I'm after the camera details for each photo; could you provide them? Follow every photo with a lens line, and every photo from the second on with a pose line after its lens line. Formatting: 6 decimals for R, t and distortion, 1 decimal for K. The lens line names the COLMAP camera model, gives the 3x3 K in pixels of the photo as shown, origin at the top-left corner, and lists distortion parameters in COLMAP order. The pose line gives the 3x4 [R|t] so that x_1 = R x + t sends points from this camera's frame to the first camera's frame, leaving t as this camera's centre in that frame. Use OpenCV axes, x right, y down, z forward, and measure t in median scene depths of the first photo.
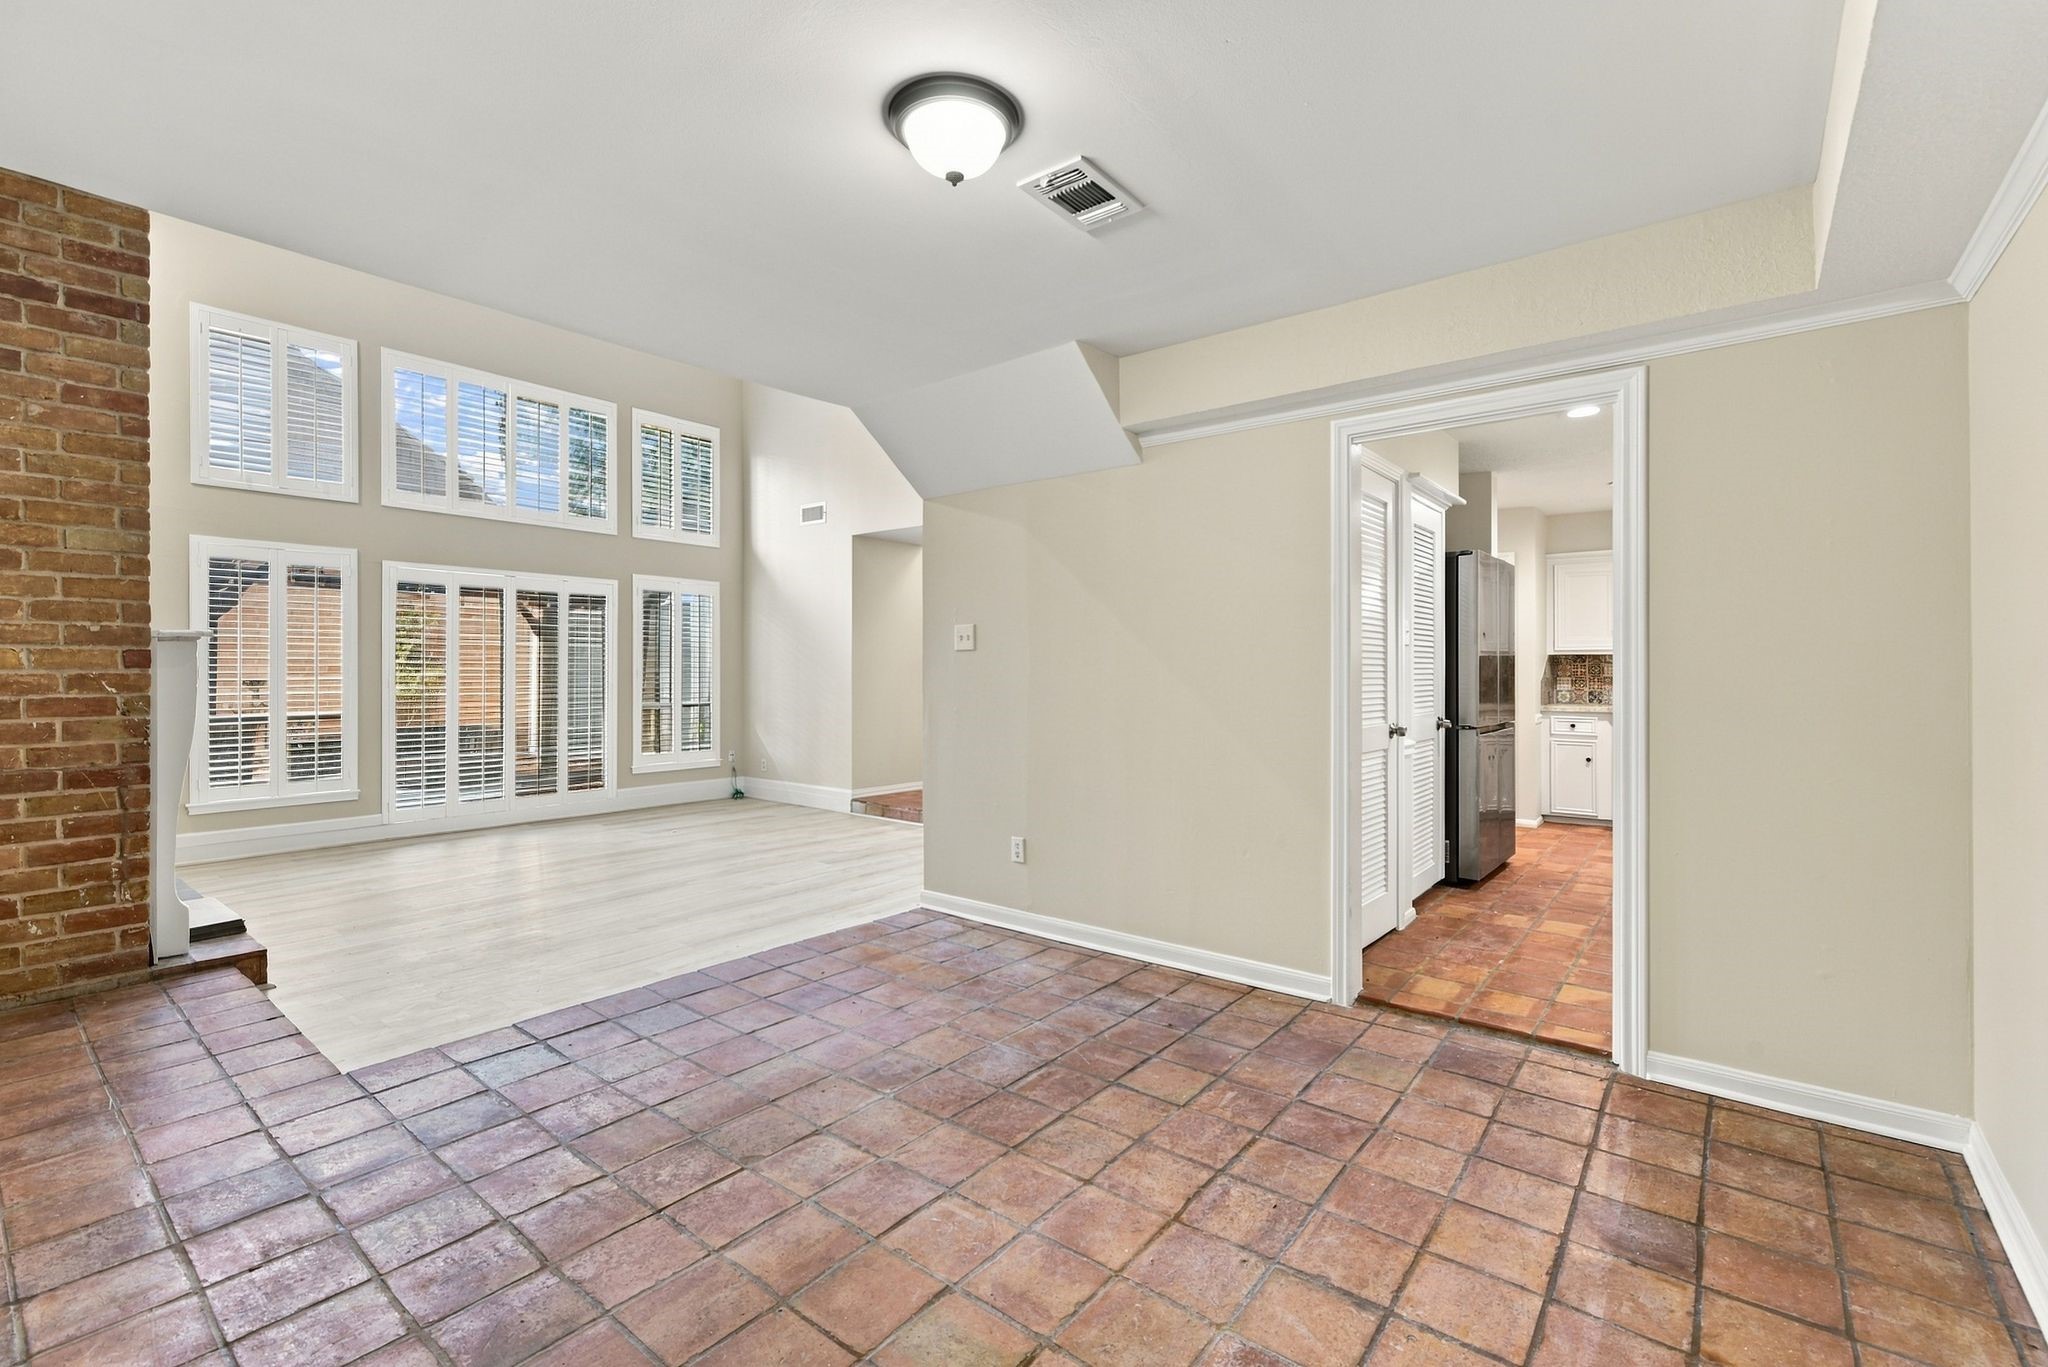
lens RADIAL K [[888.6, 0, 1029.0], [0, 888.6, 666.7], [0, 0, 1]] dist [0.001179, -0.000186]
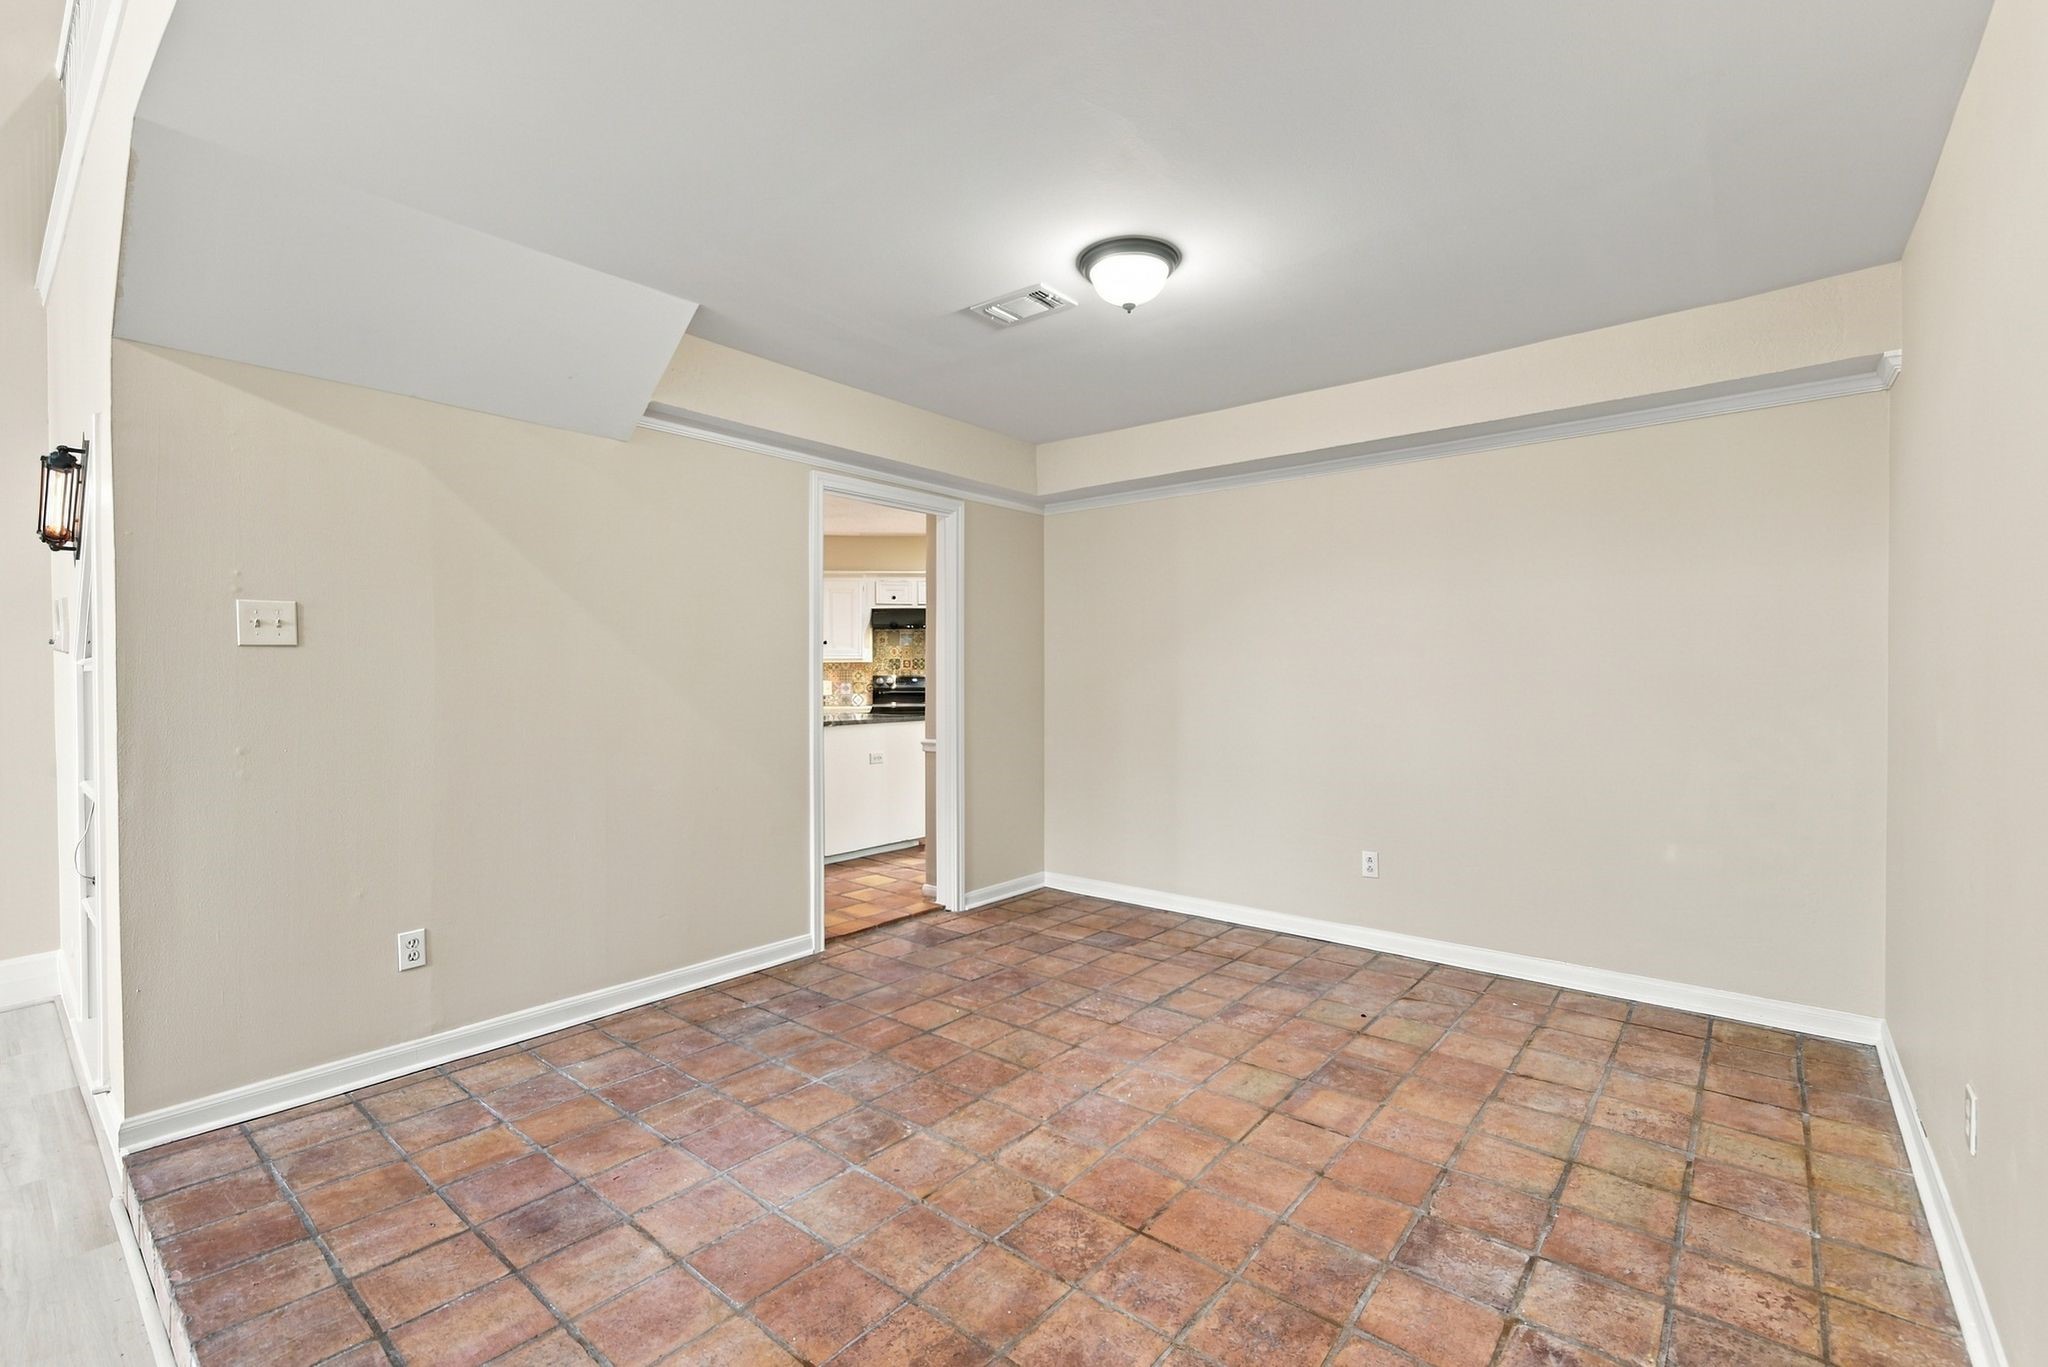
lens RADIAL K [[888.6, 0, 1031.5], [0, 888.6, 689.2], [0, 0, 1]] dist [0.001179, -0.000186]
pose [[0.014299, -0.013018, 0.999813, -0.970305], [-0.002751, 0.999911, 0.013059, 0.001742], [-0.999894, -0.002937, 0.014262, 0.771798]]
